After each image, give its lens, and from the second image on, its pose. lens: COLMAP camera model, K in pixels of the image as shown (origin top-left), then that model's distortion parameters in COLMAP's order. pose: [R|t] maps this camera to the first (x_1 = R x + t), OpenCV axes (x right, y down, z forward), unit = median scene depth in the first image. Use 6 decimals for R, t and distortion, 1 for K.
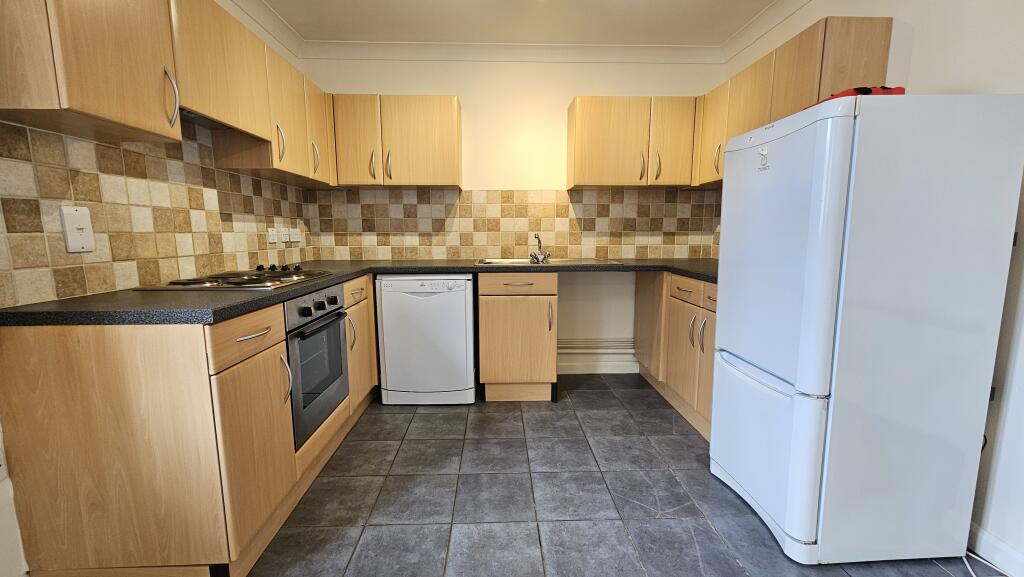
lens RADIAL K [[412.8, 0, 510.8], [0, 412.8, 289.4], [0, 0, 1]] dist [-0.001013, 0.000072]
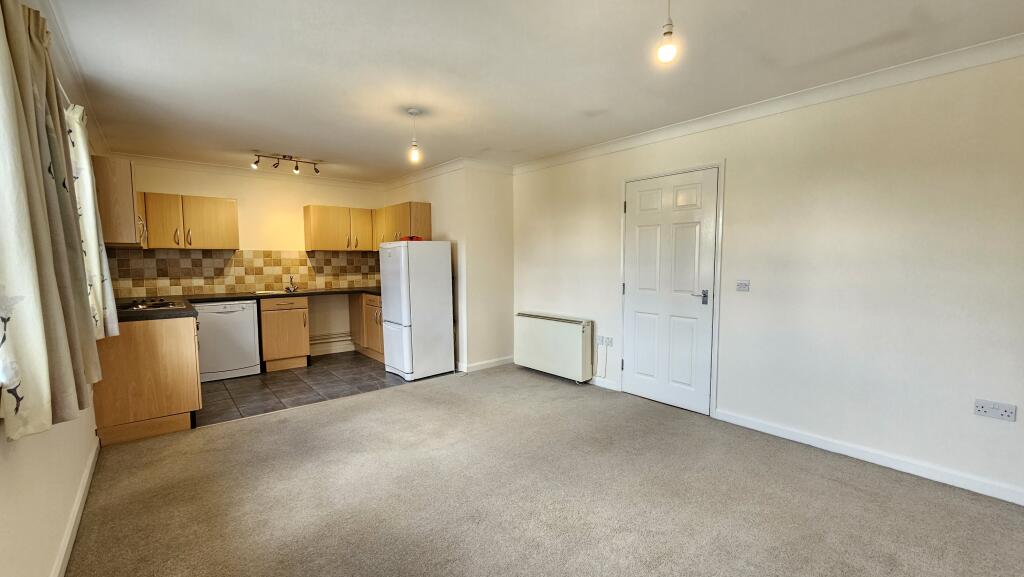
lens RADIAL K [[412.8, 0, 514.1], [0, 412.8, 296.6], [0, 0, 1]] dist [-0.001013, 0.000072]
pose [[0.776429, -0.054522, 0.627842, -0.309324], [0.085745, 0.996126, -0.019533, 0.071591], [-0.624344, 0.069000, 0.778096, -0.985597]]
